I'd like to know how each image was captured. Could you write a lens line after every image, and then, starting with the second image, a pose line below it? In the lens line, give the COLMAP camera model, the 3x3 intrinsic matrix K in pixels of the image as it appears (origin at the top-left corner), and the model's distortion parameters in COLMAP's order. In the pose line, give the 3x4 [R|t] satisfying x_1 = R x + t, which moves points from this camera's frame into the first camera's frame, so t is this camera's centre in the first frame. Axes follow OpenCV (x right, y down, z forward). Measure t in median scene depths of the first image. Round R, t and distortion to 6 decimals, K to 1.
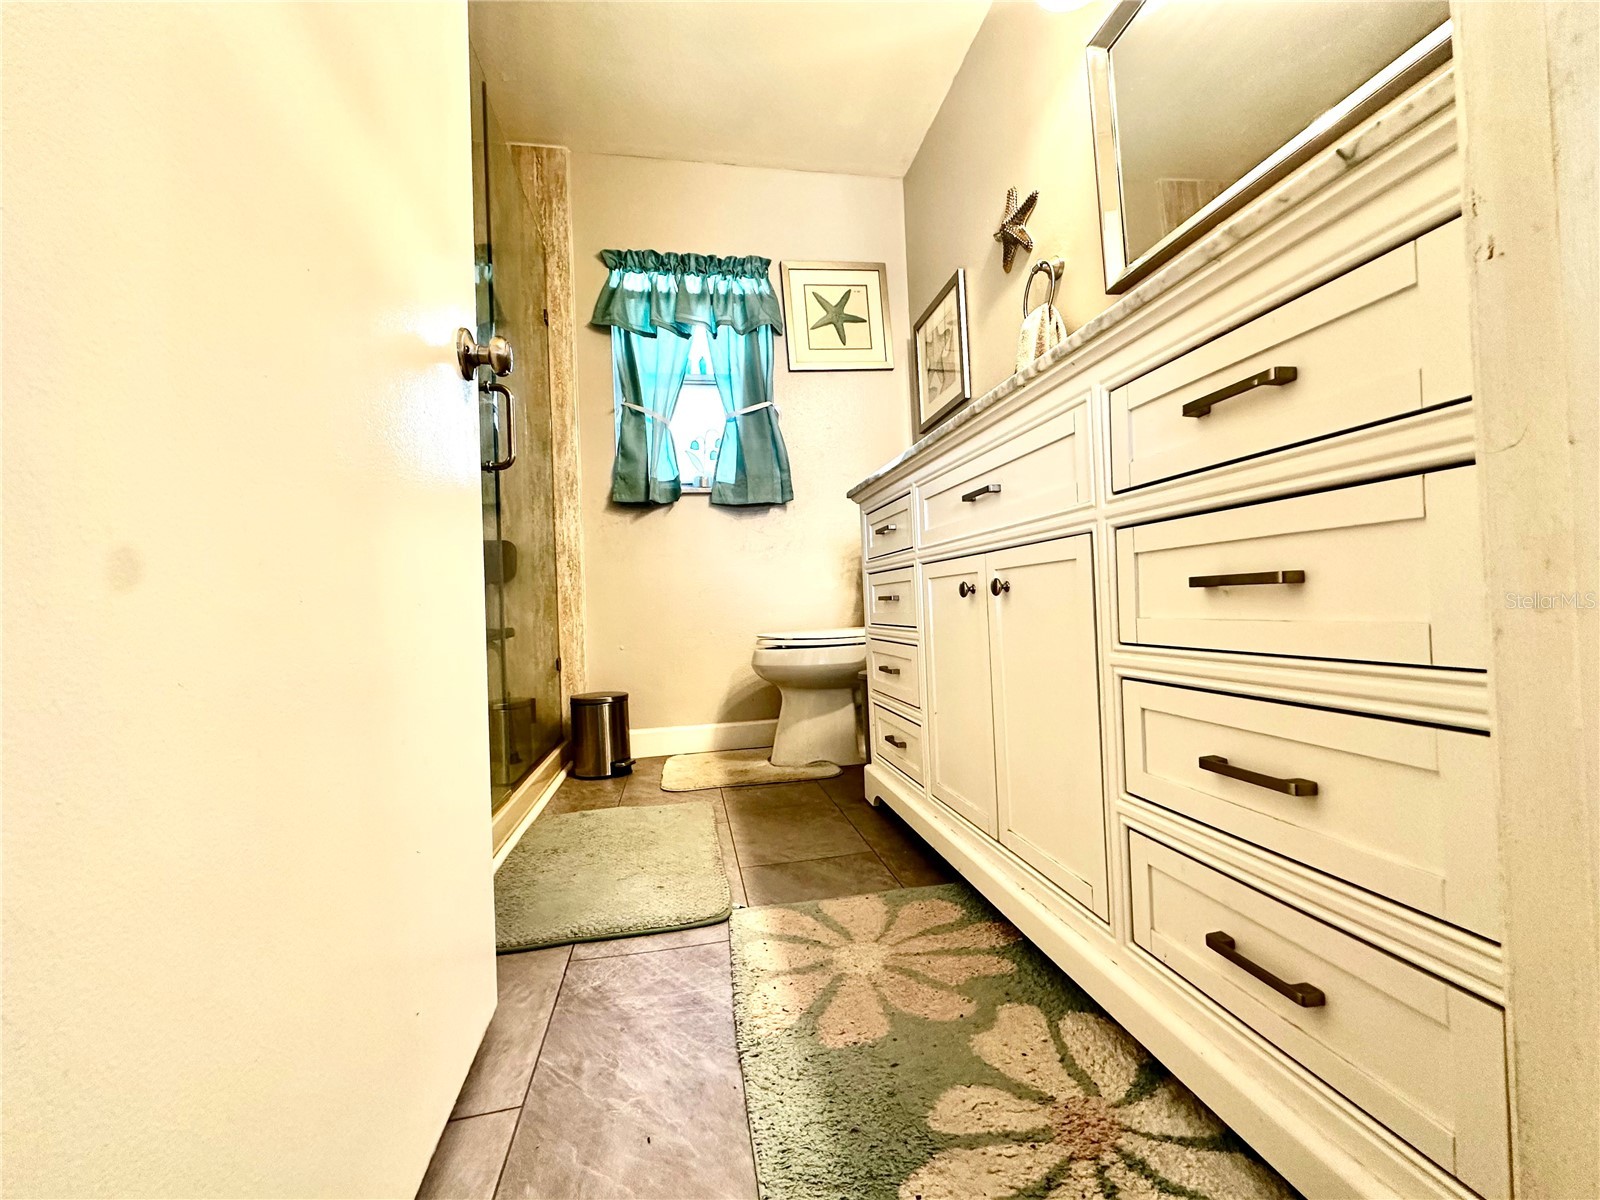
lens RADIAL K [[635.1, 0, 796.3], [0, 635.1, 597.5], [0, 0, 1]] dist [-0.005012, 0.000900]
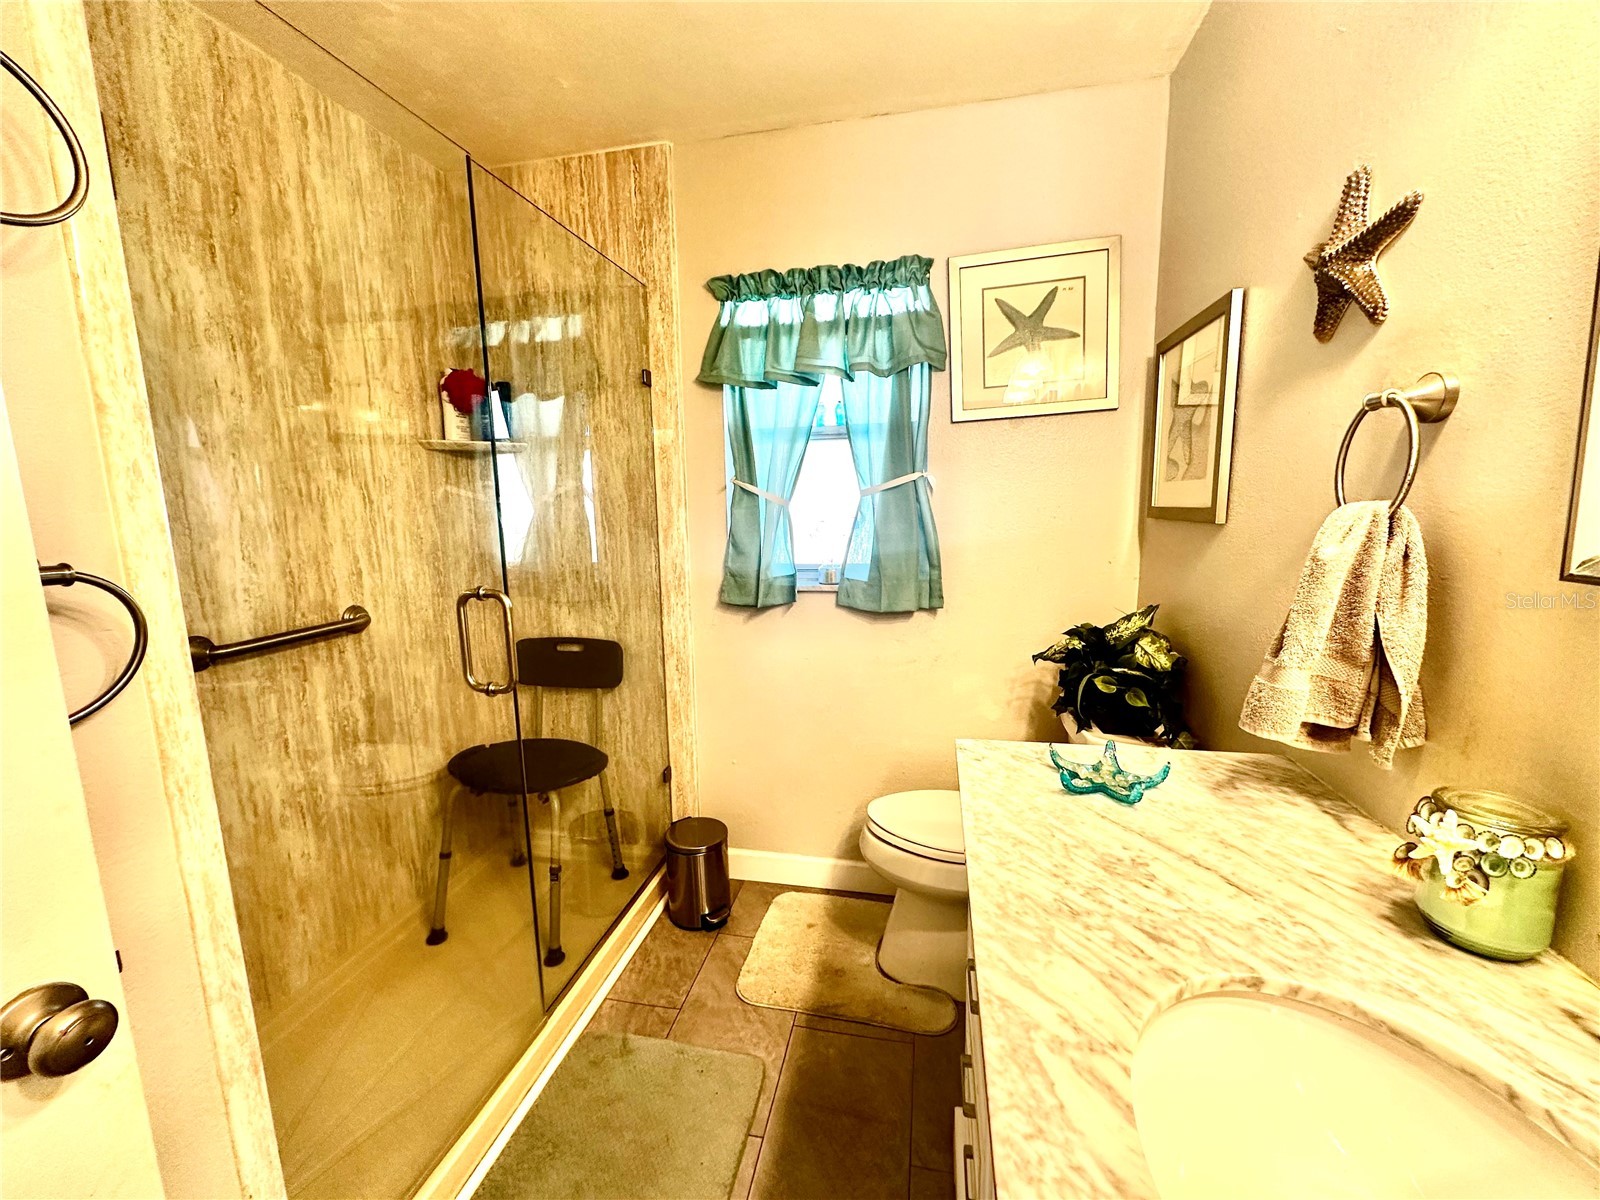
lens RADIAL K [[635.1, 0, 796.0], [0, 635.1, 601.1], [0, 0, 1]] dist [-0.005012, 0.000900]
pose [[0.925414, 0.082758, -0.369810, 0.110702], [-0.014913, 0.983060, 0.182676, -0.296689], [0.378663, -0.163536, 0.910972, 0.260068]]
